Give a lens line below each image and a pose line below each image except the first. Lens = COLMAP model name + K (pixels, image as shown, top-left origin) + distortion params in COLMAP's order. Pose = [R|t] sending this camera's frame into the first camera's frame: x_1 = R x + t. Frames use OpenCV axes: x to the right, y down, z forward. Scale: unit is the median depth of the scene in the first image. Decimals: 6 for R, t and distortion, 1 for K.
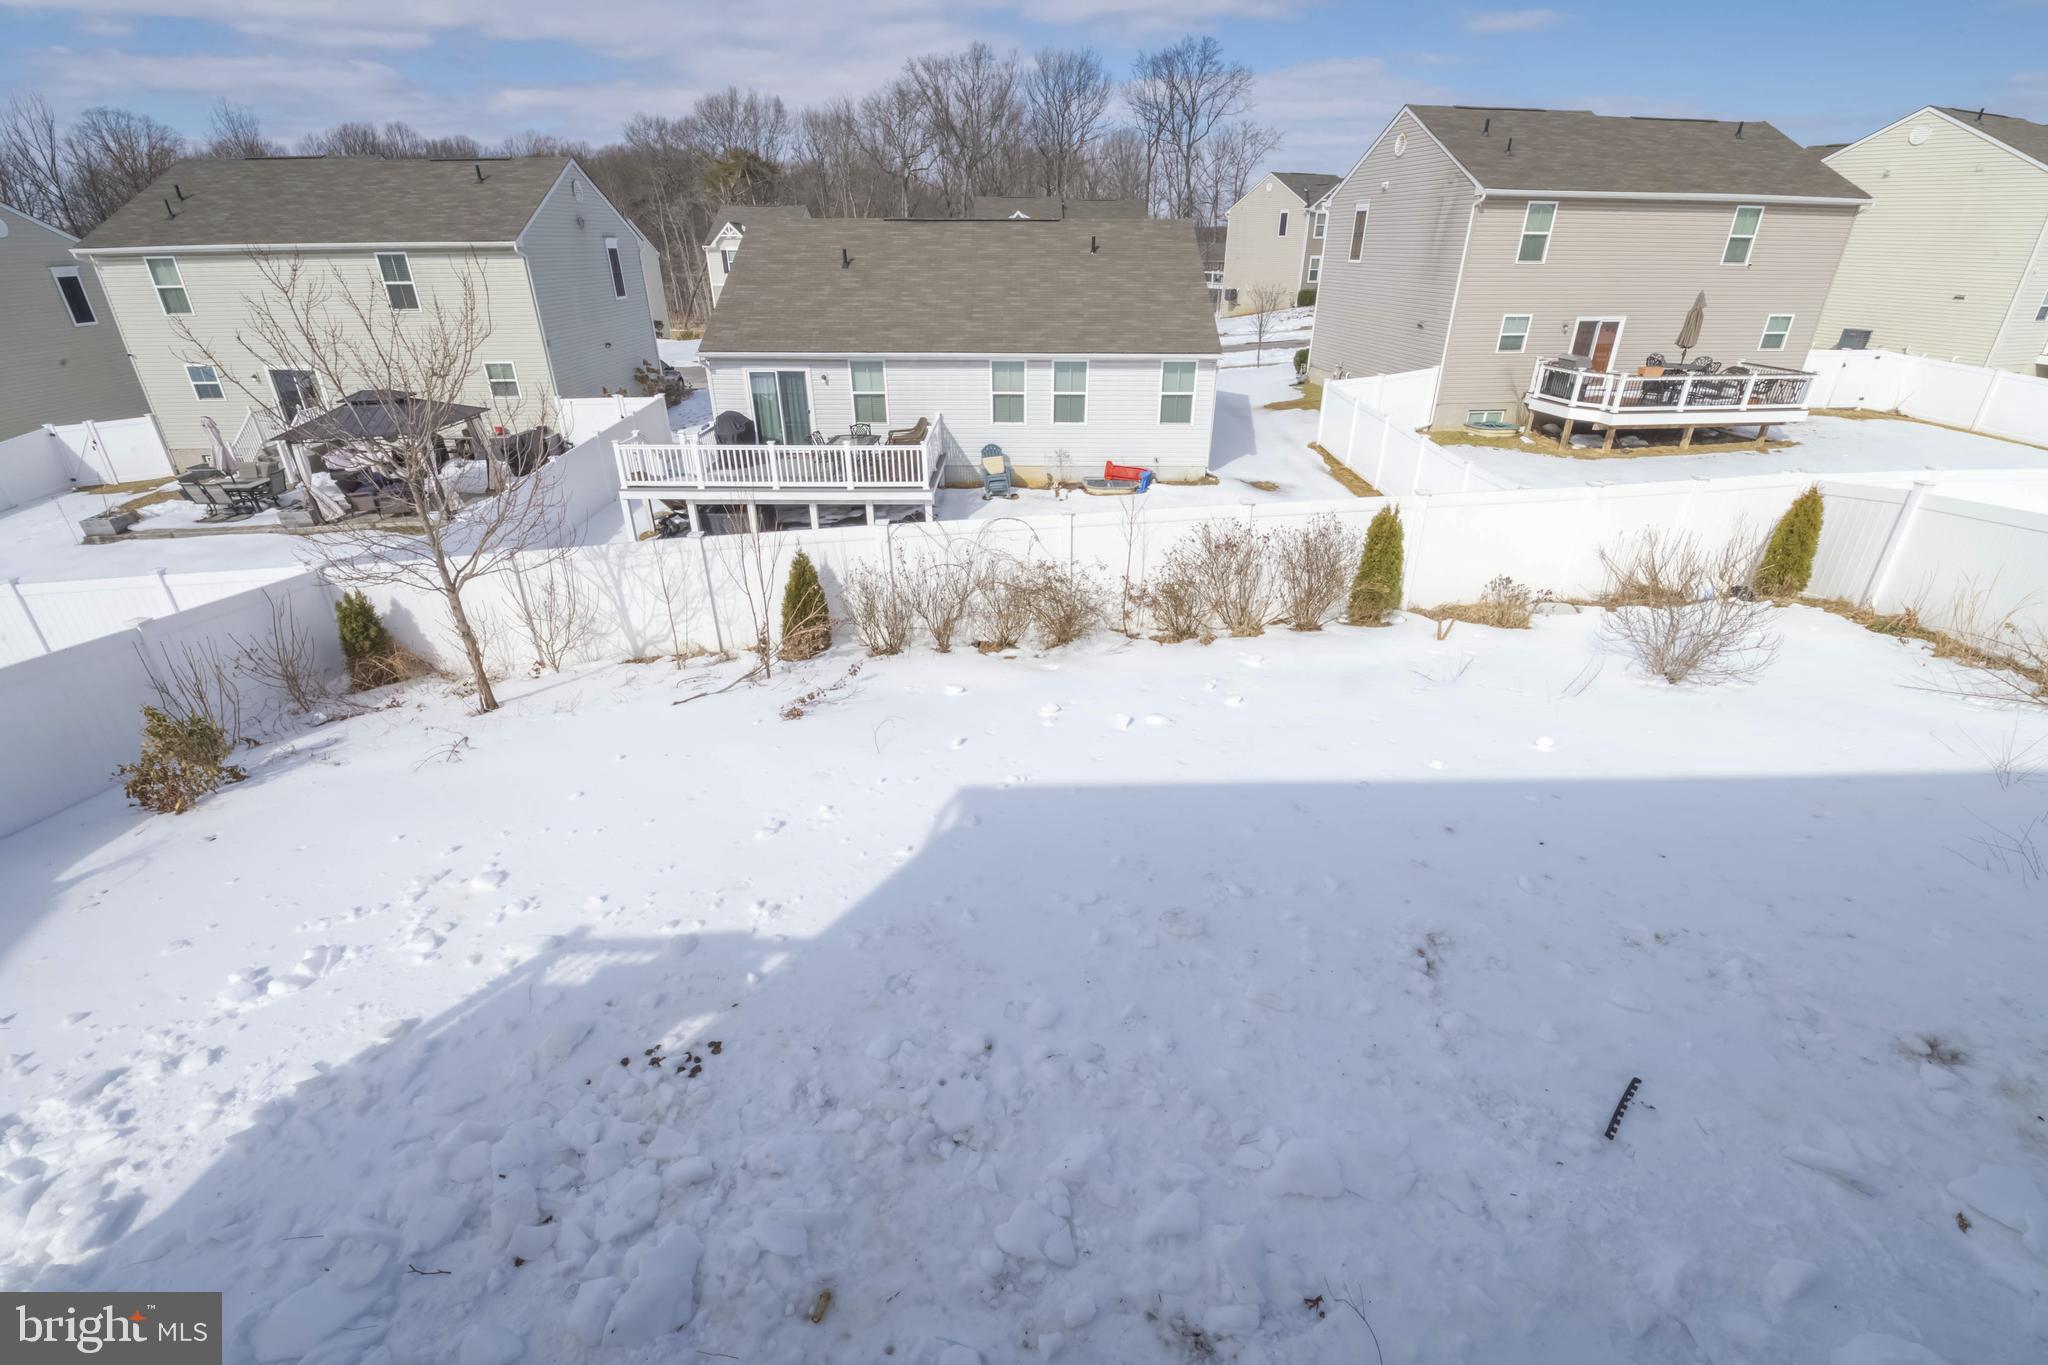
lens RADIAL K [[878.4, 0, 1030.4], [0, 878.4, 684.0], [0, 0, 1]] dist [0.002694, -0.014083]
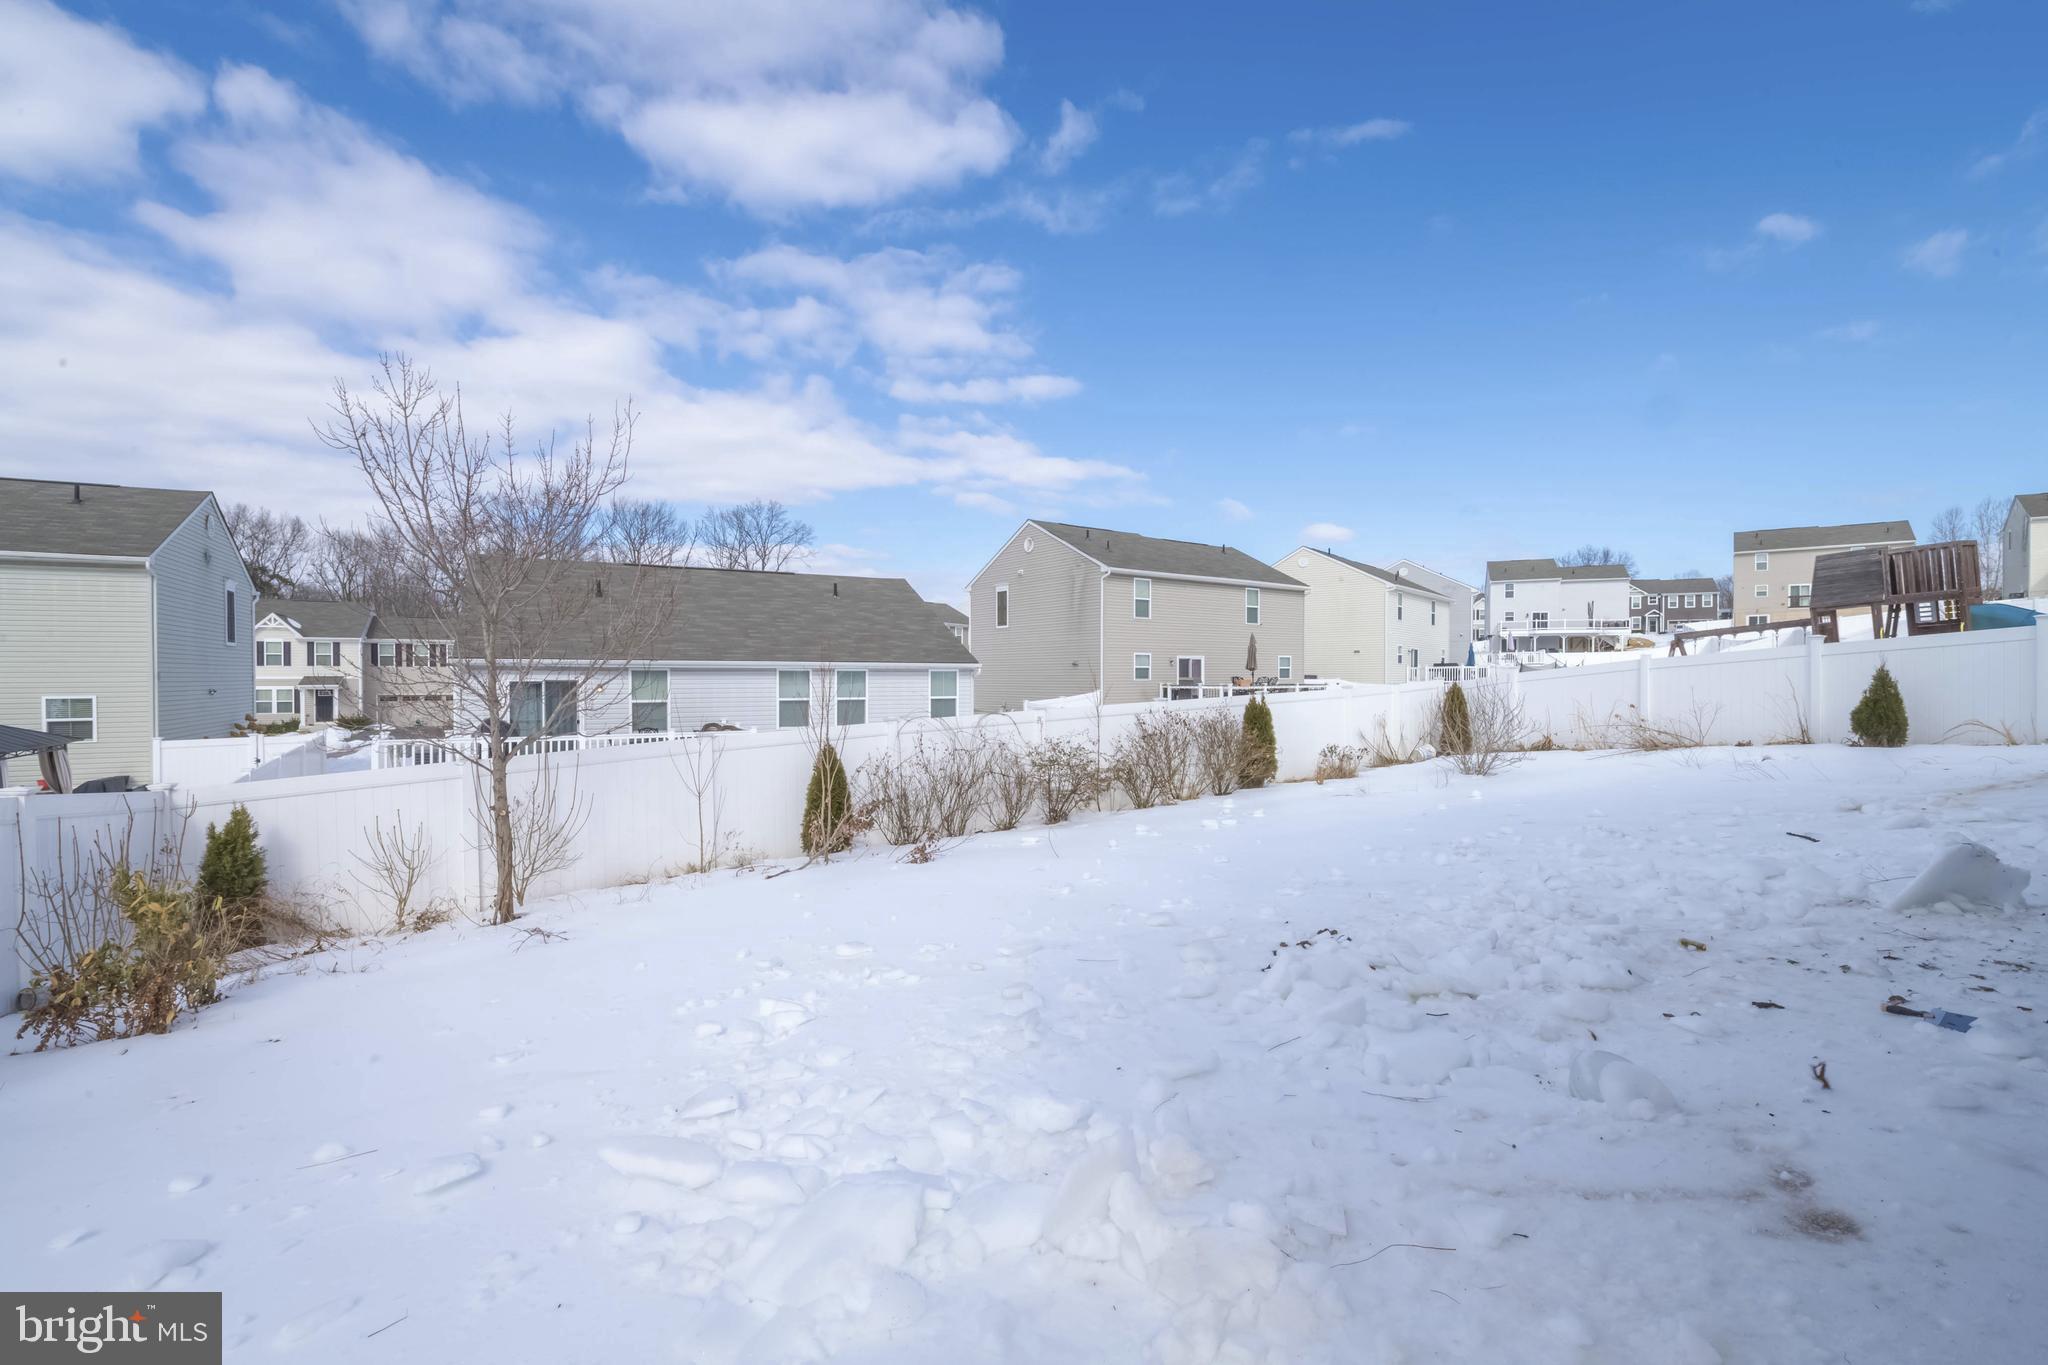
lens RADIAL K [[878.4, 0, 1030.4], [0, 878.4, 684.0], [0, 0, 1]] dist [0.002694, -0.014083]
pose [[0.875113, -0.006957, 0.483869, -0.262648], [0.220778, 0.895510, -0.386418, 0.108959], [-0.430622, 0.444987, 0.785208, 0.046071]]
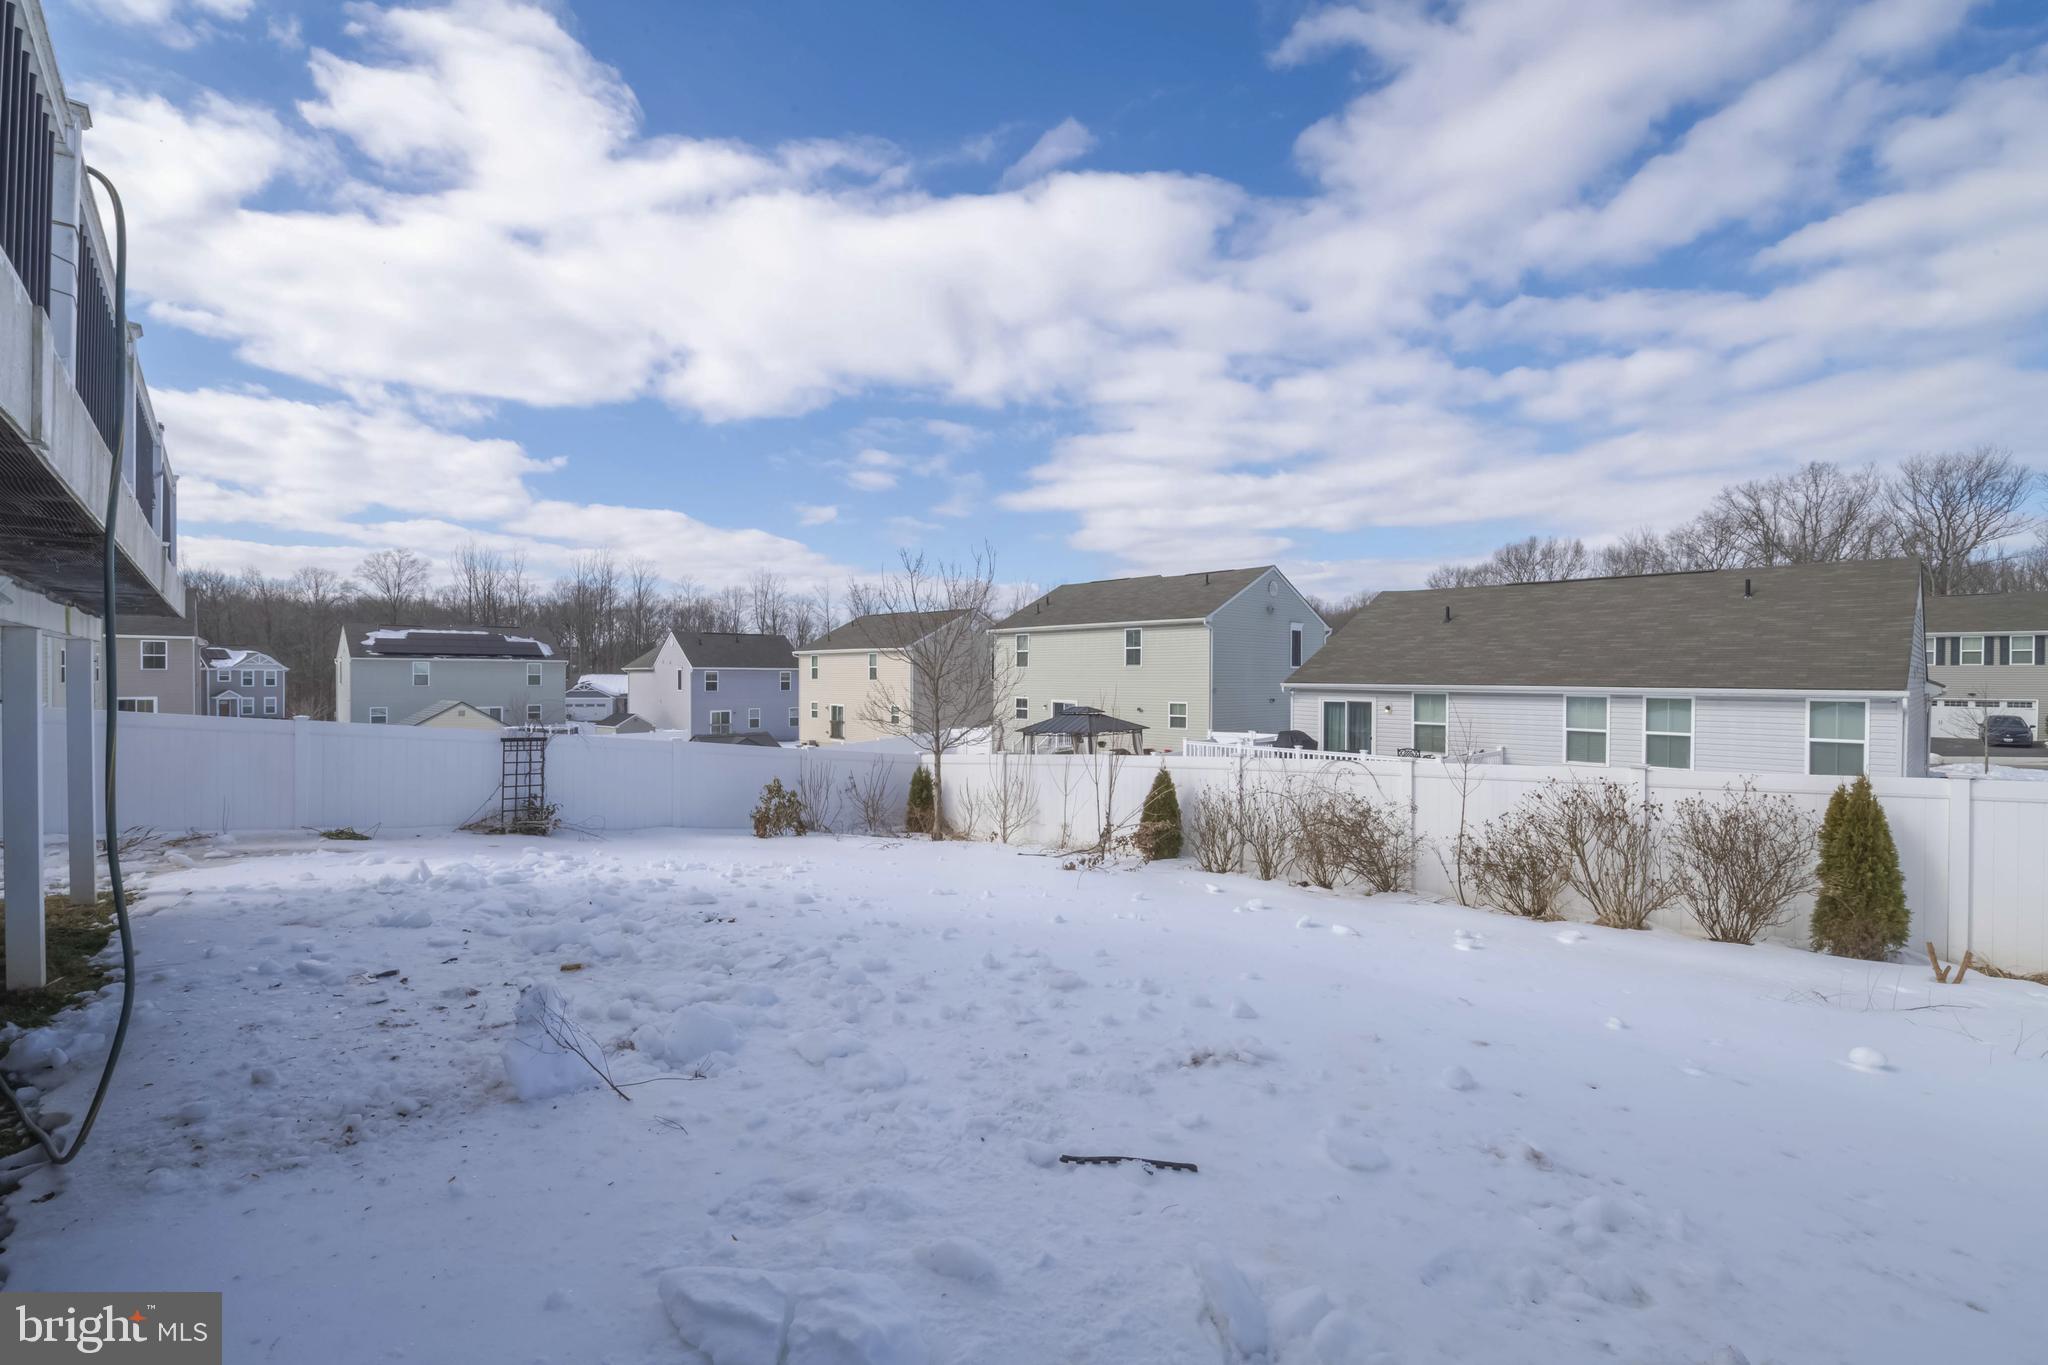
lens RADIAL K [[878.4, 0, 1030.4], [0, 878.4, 684.0], [0, 0, 1]] dist [0.002694, -0.014083]
pose [[0.670918, 0.008286, -0.741486, 0.237616], [-0.338928, 0.892805, -0.296694, 0.078212], [0.659543, 0.450368, 0.601807, 0.060021]]
